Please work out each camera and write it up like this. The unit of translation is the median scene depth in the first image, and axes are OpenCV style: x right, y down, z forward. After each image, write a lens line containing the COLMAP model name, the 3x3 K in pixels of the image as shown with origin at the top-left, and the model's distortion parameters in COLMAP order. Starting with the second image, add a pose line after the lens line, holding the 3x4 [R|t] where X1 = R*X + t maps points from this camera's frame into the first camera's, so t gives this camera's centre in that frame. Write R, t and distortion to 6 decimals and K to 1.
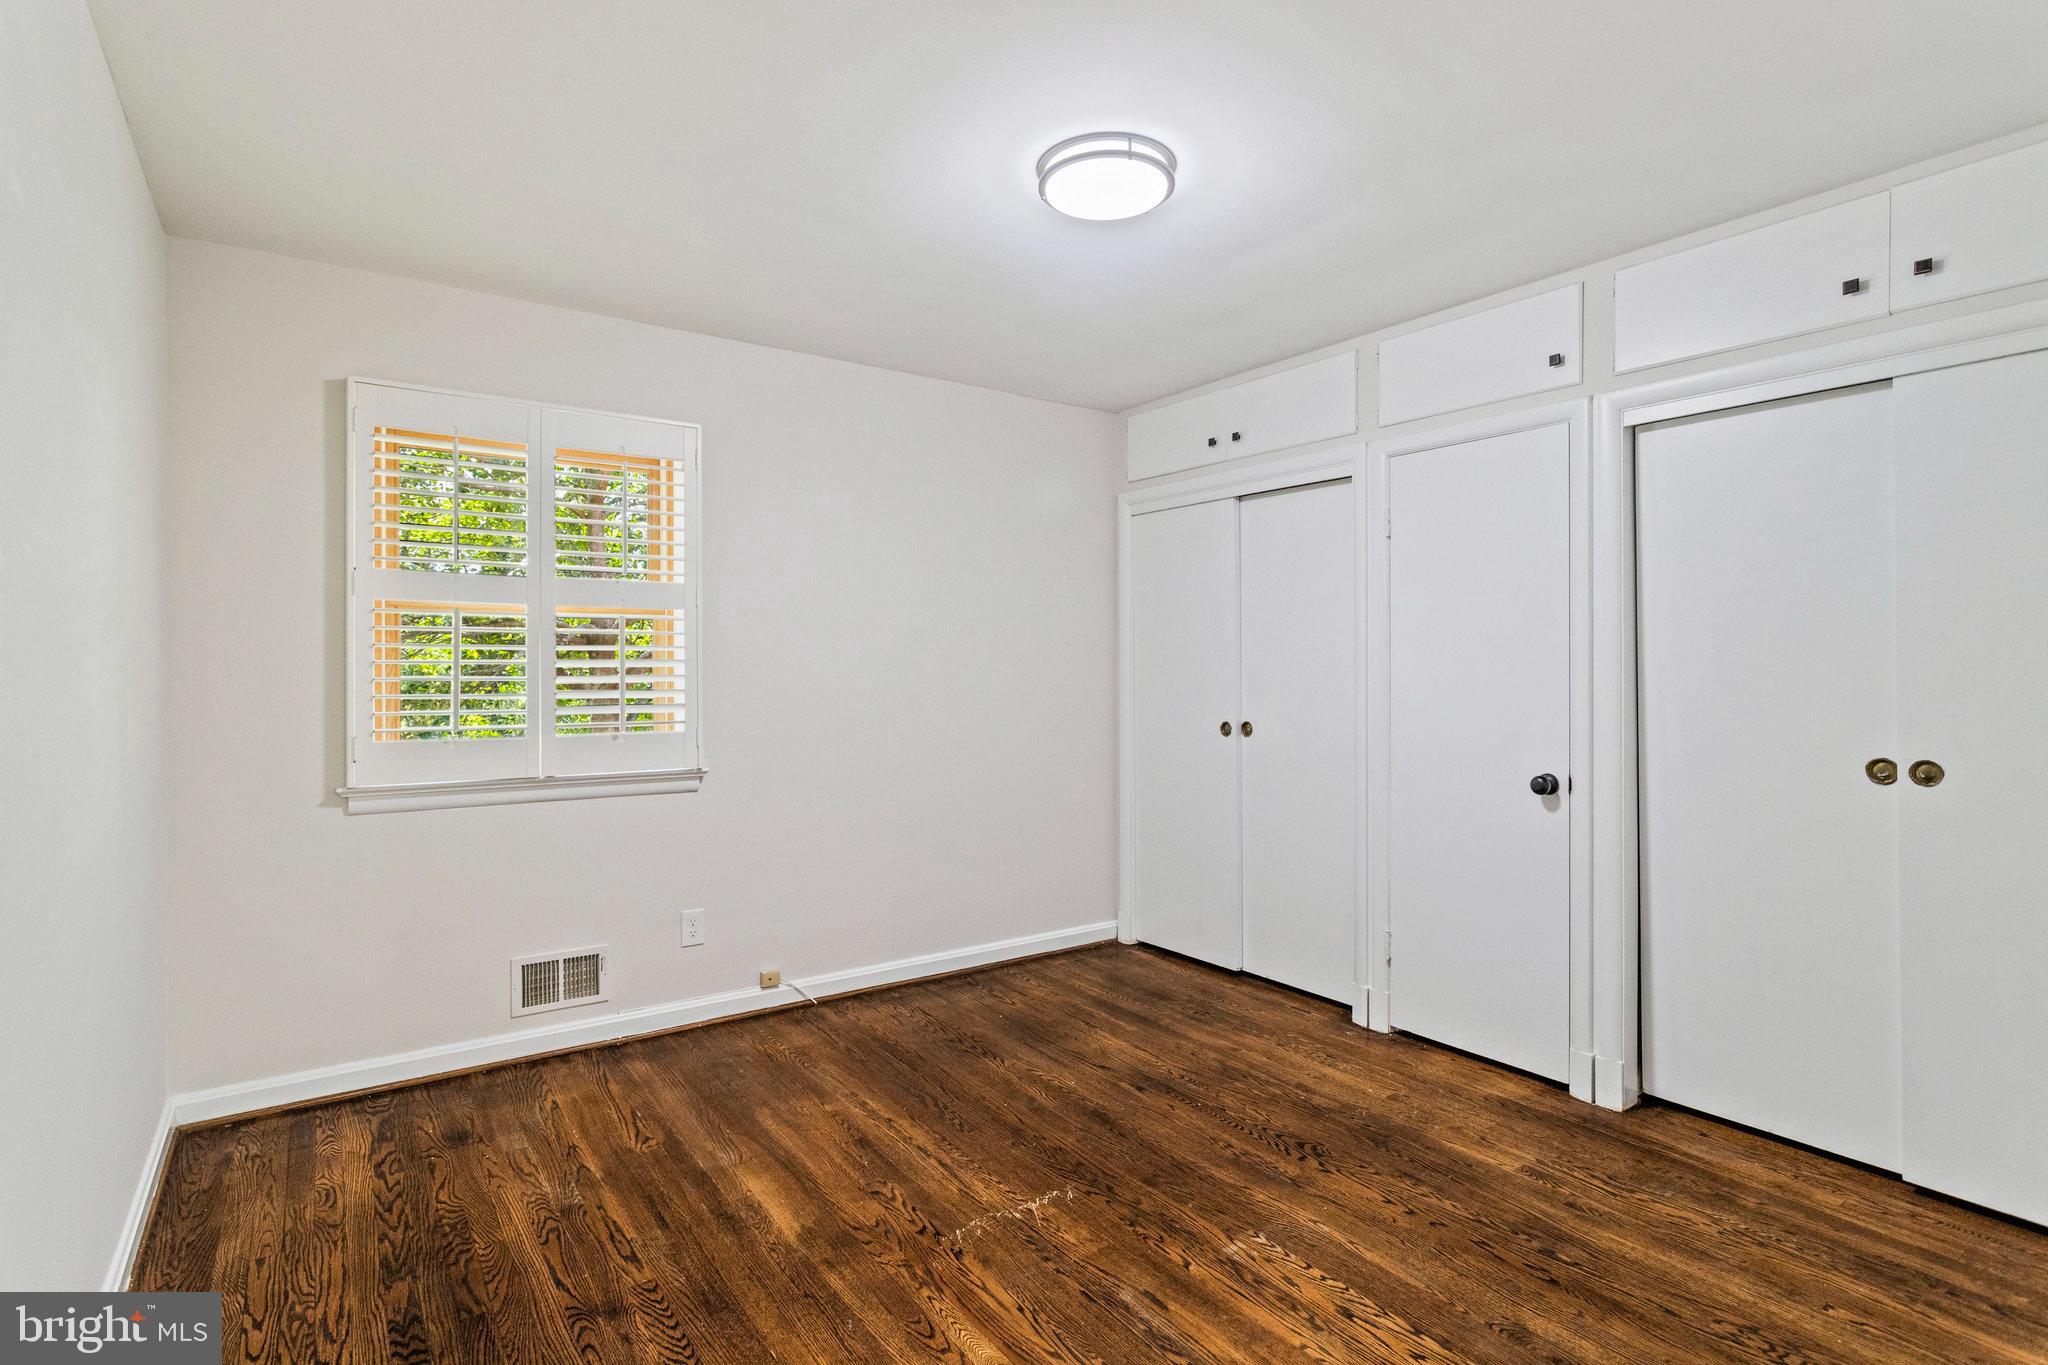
lens RADIAL K [[1013.6, 0, 1022.5], [0, 1013.6, 676.9], [0, 0, 1]] dist [-0.011313, 0.001244]
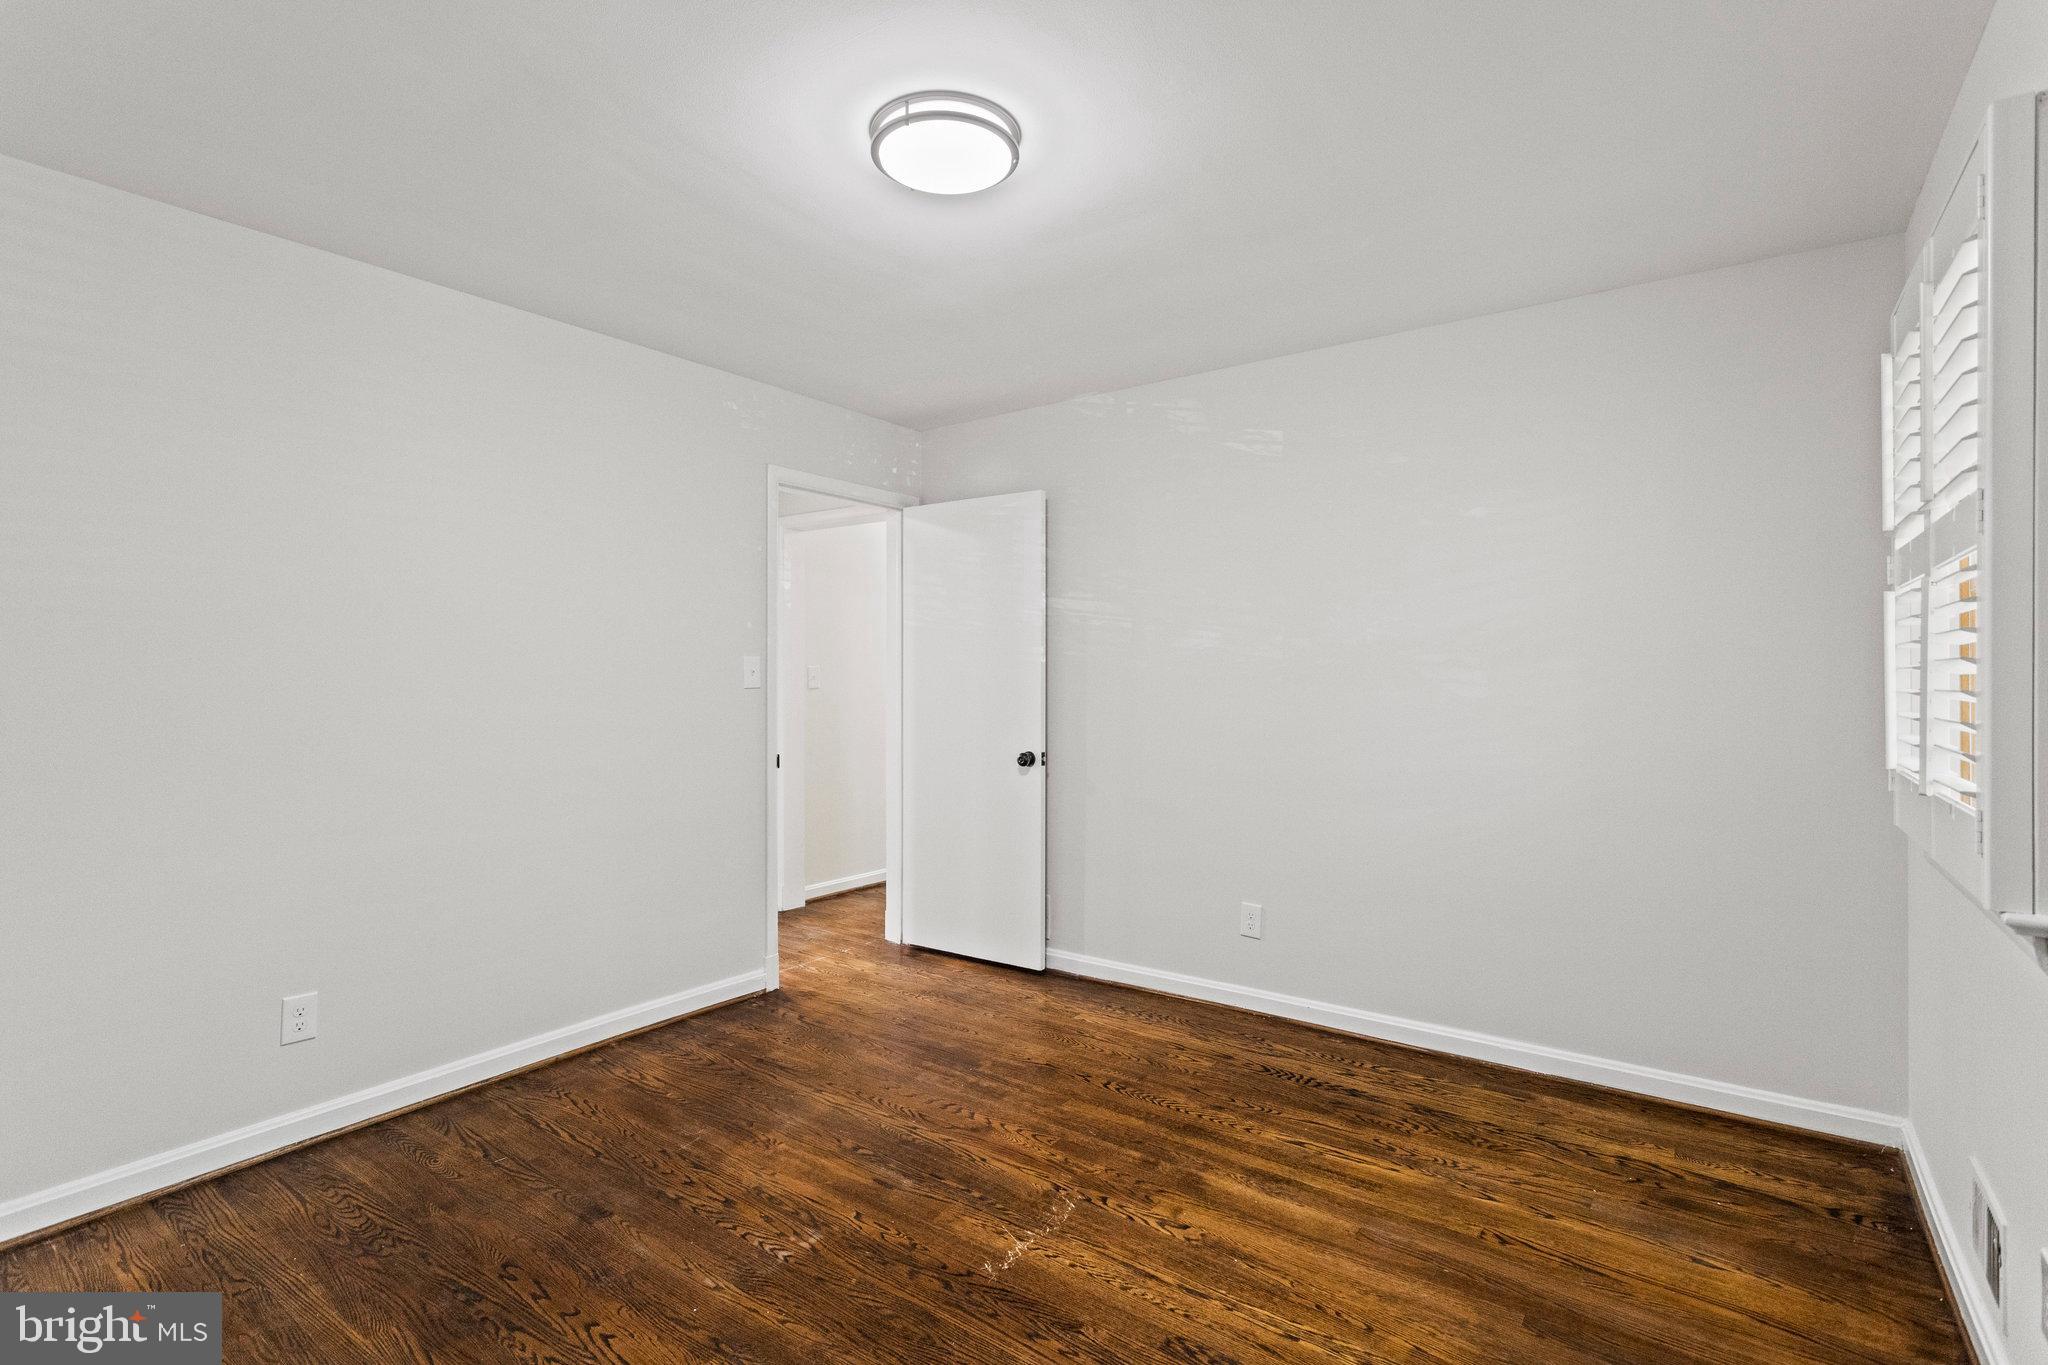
lens RADIAL K [[971.5, 0, 1026.0], [0, 971.5, 678.0], [0, 0, 1]] dist [0.006678, -0.000473]
pose [[-0.947157, 0.002012, -0.320763, 0.299780], [-0.000600, 0.999967, 0.008044, -0.016394], [0.320769, 0.007812, -0.947125, 1.878399]]
